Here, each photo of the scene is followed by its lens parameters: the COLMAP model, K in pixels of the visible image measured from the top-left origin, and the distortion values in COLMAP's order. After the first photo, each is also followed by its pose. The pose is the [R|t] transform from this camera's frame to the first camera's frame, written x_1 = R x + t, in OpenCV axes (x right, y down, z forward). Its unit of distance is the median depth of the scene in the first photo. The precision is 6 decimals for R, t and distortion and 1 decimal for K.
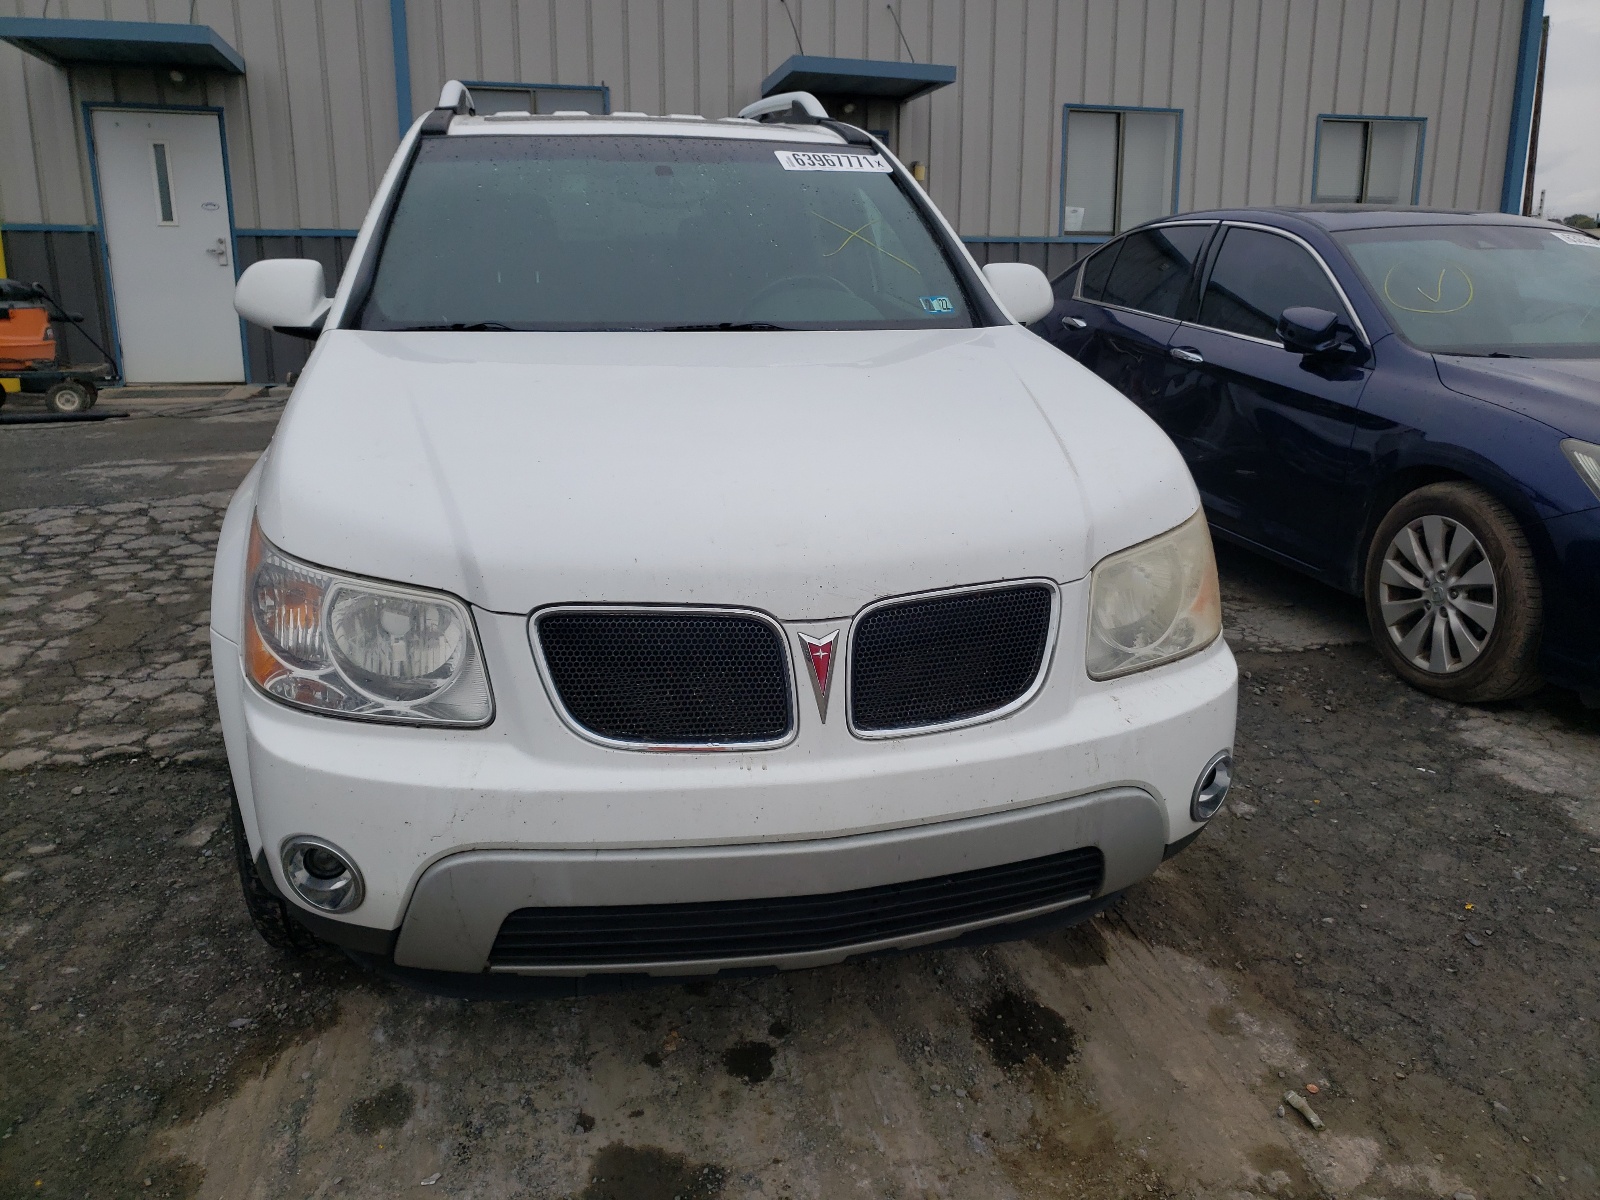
lens RADIAL K [[1226.1, 0, 809.1], [0, 1226.1, 592.4], [0, 0, 1]] dist [0.031166, -0.003000]
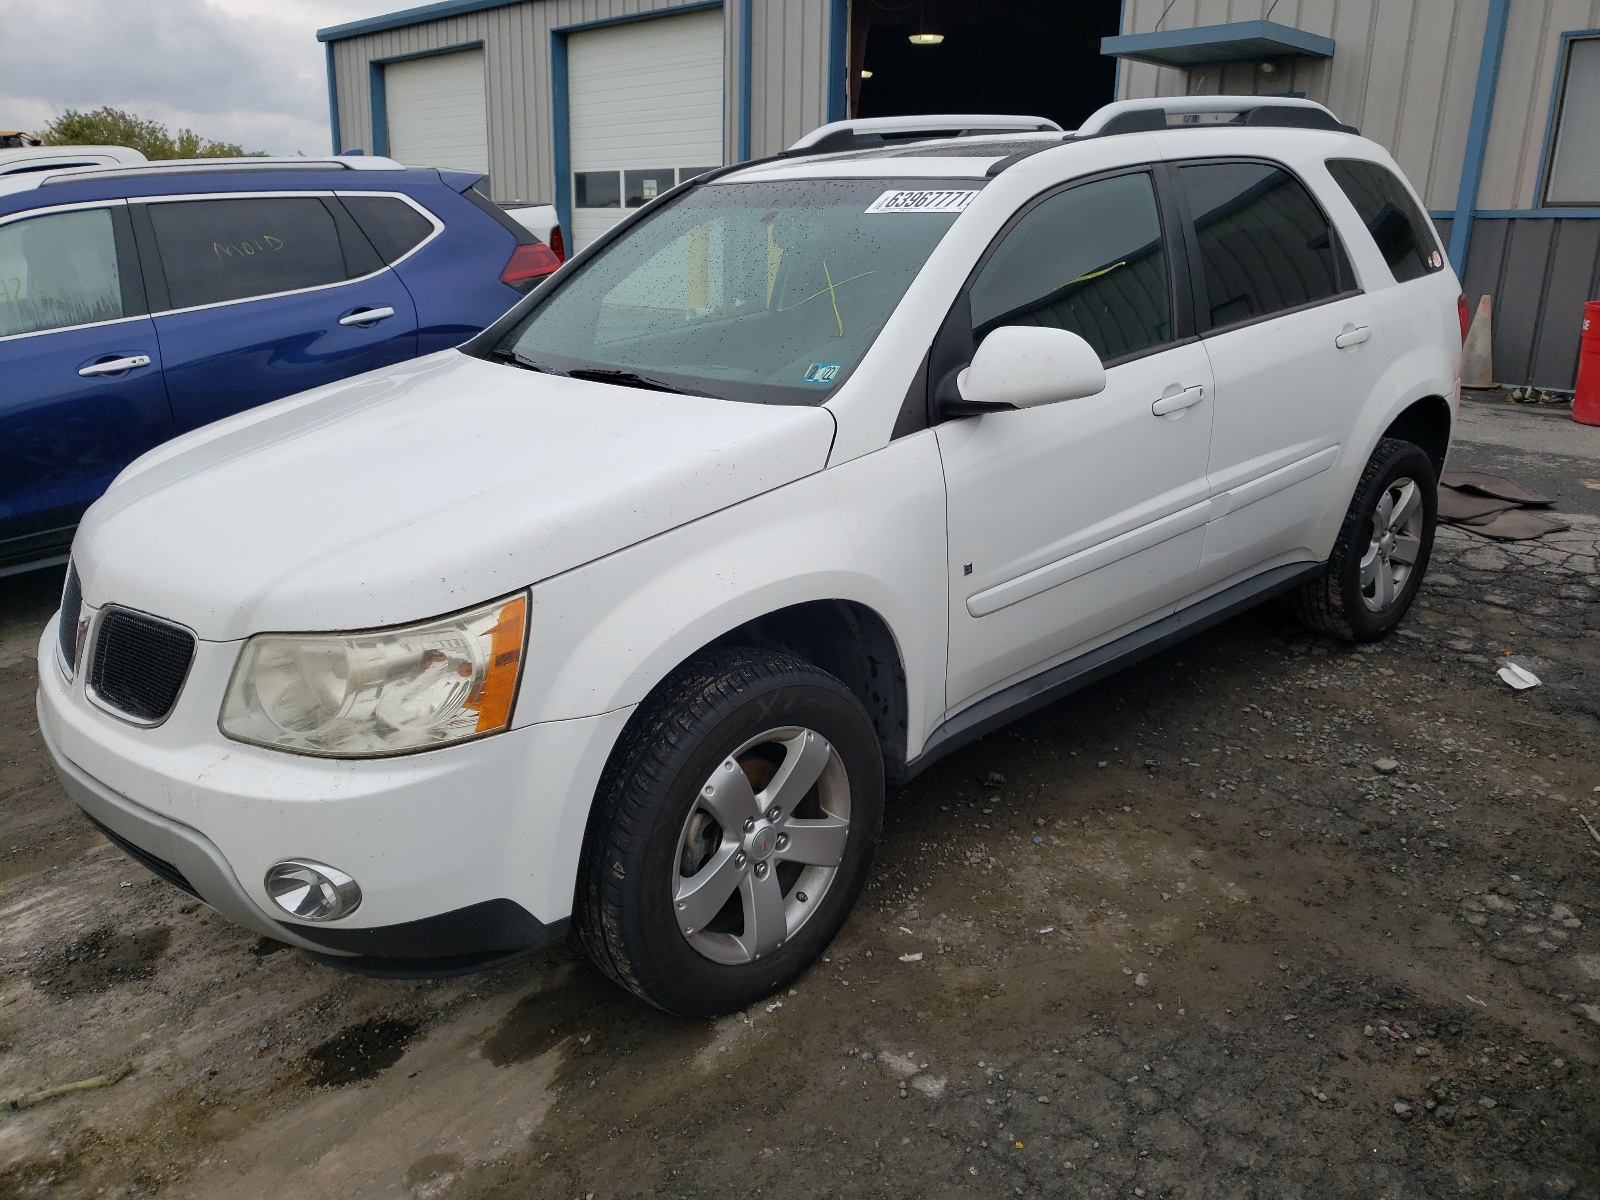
lens RADIAL K [[1226.1, 0, 809.1], [0, 1226.1, 592.4], [0, 0, 1]] dist [0.031166, -0.003000]
pose [[0.507160, 0.246858, -0.825742, 0.800718], [-0.219033, 0.963562, 0.153533, -0.195147], [0.833554, 0.102999, 0.542751, 0.474999]]
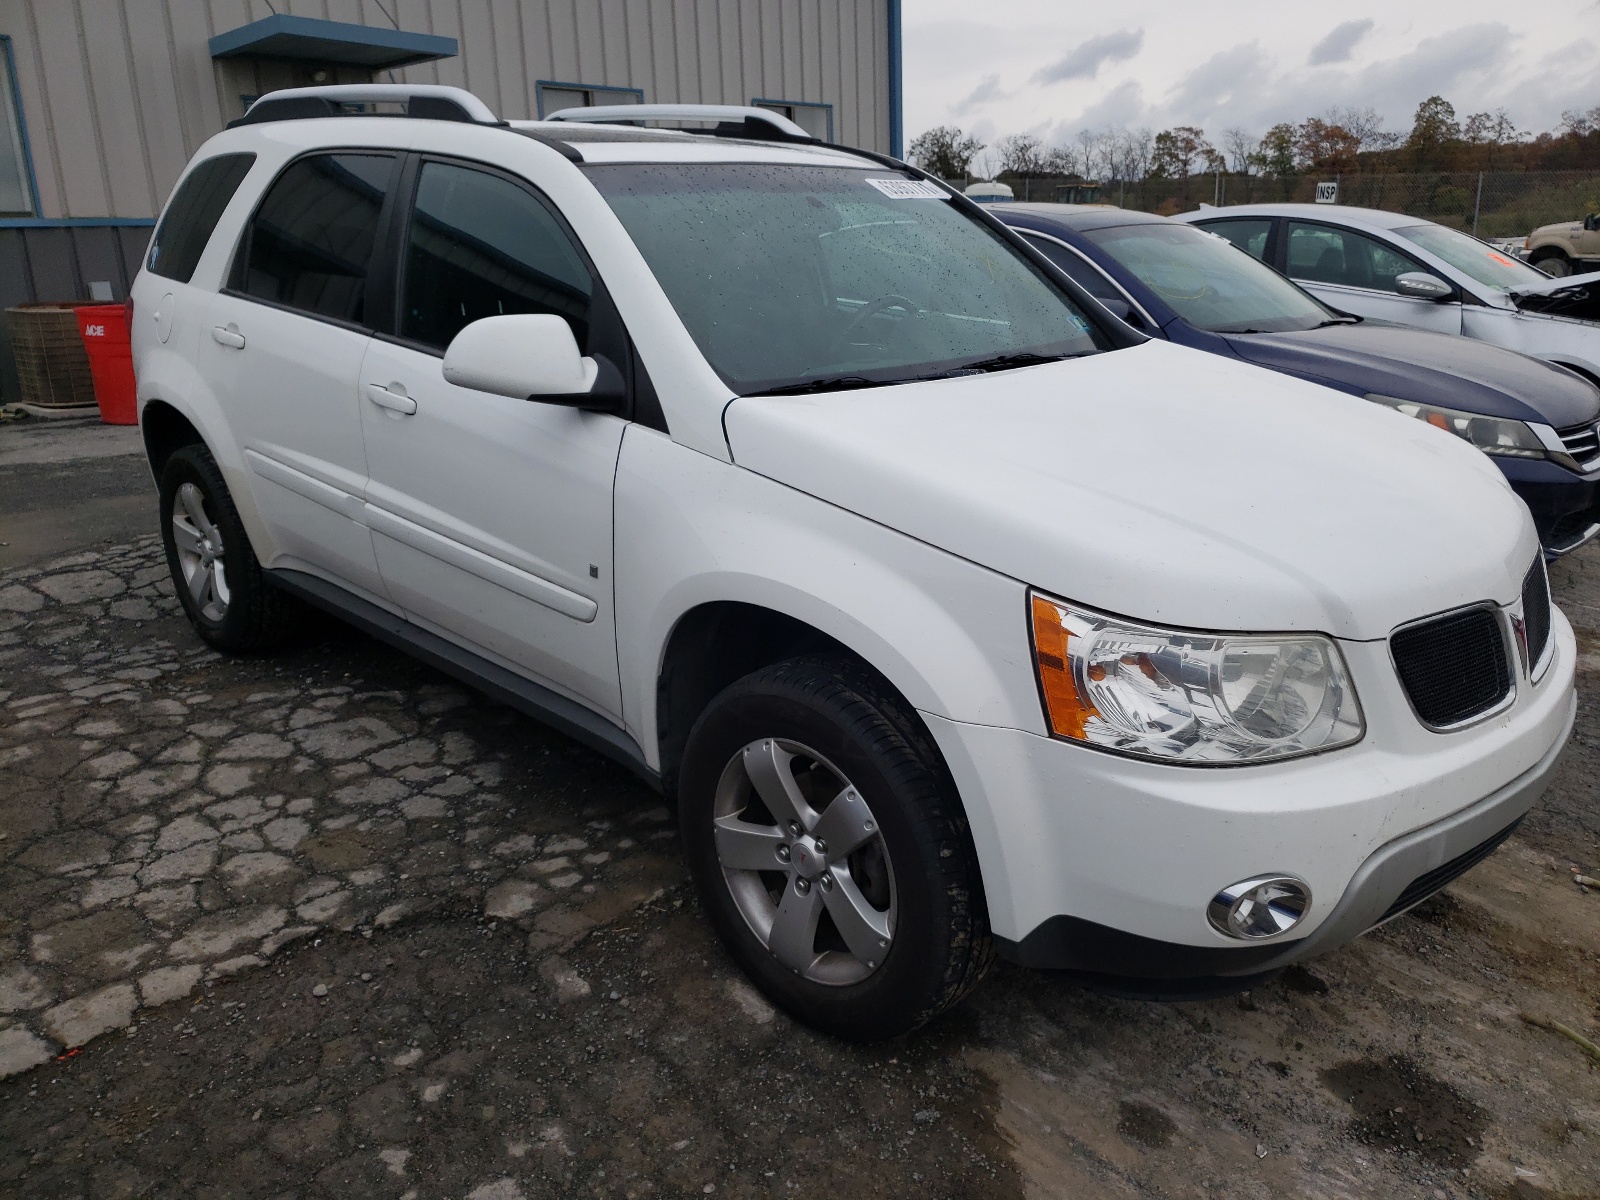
lens RADIAL K [[1260.2, 0, 800.0], [0, 1260.2, 600.0], [0, 0, 1]] dist [0.003091, 0.010964]
pose [[0.846558, -0.170640, 0.504205, -0.663765], [0.155464, 0.985185, 0.072398, -0.096793], [-0.509089, 0.017097, 0.860544, 0.124360]]
